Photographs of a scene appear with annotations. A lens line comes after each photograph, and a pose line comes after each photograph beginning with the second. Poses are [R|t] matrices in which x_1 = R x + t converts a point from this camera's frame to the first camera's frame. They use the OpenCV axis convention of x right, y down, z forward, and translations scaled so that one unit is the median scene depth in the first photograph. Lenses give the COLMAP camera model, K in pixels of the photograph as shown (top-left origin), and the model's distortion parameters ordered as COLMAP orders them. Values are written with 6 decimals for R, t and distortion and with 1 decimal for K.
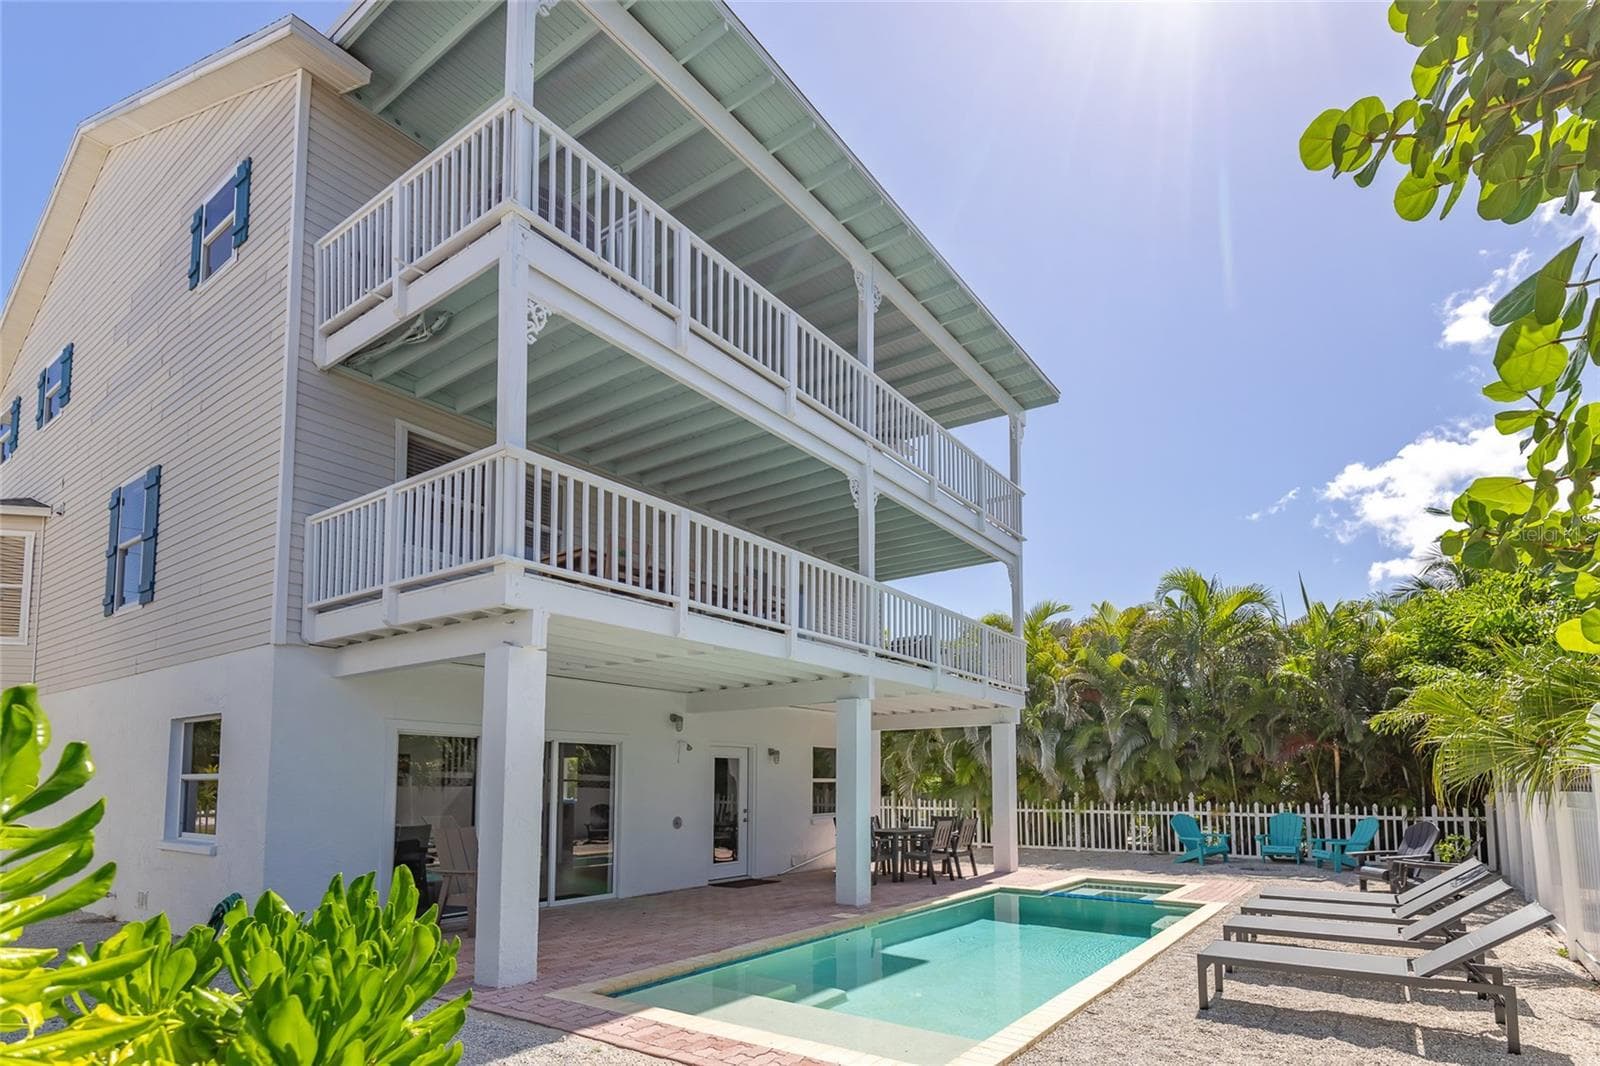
lens RADIAL K [[826.3, 0, 758.9], [0, 826.3, 543.8], [0, 0, 1]] dist [0.015350, 0.000044]
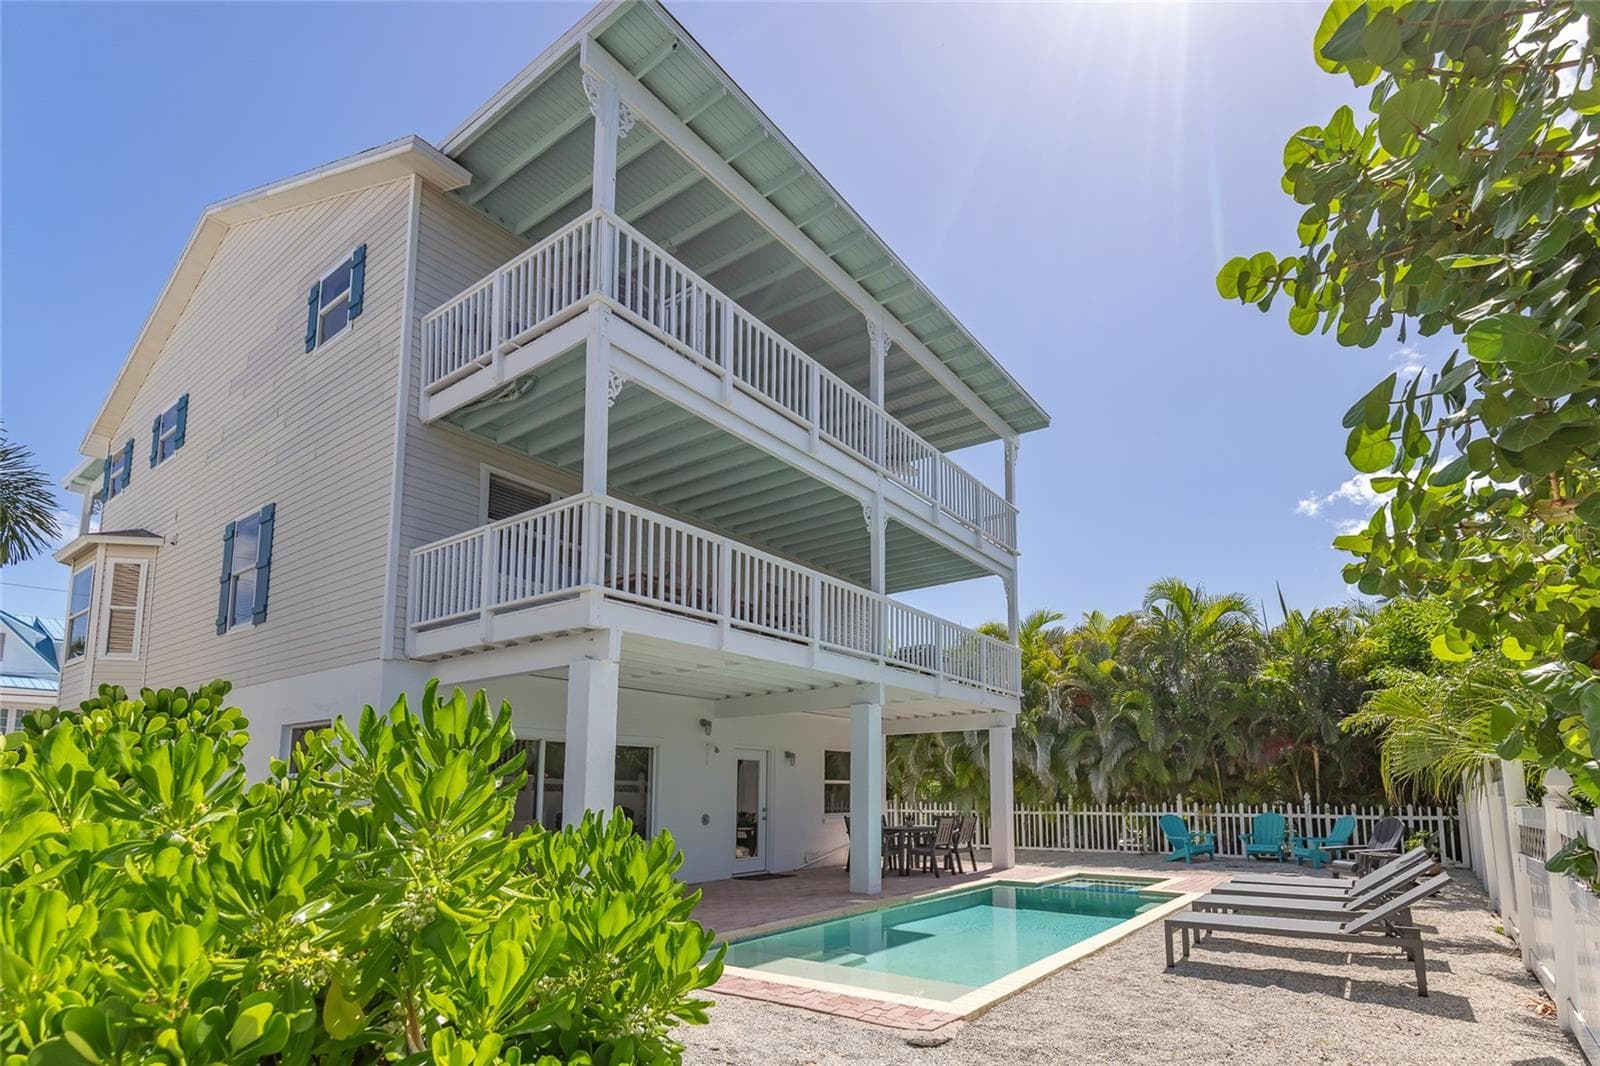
lens RADIAL K [[817.2, 0, 800.0], [0, 817.2, 533.0], [0, 0, 1]] dist [0.018279, -0.000156]
pose [[0.998835, 0.001950, 0.048210, -0.038315], [-0.000790, 0.999710, -0.024066, -0.020511], [-0.048243, 0.024000, 0.998547, -0.130596]]
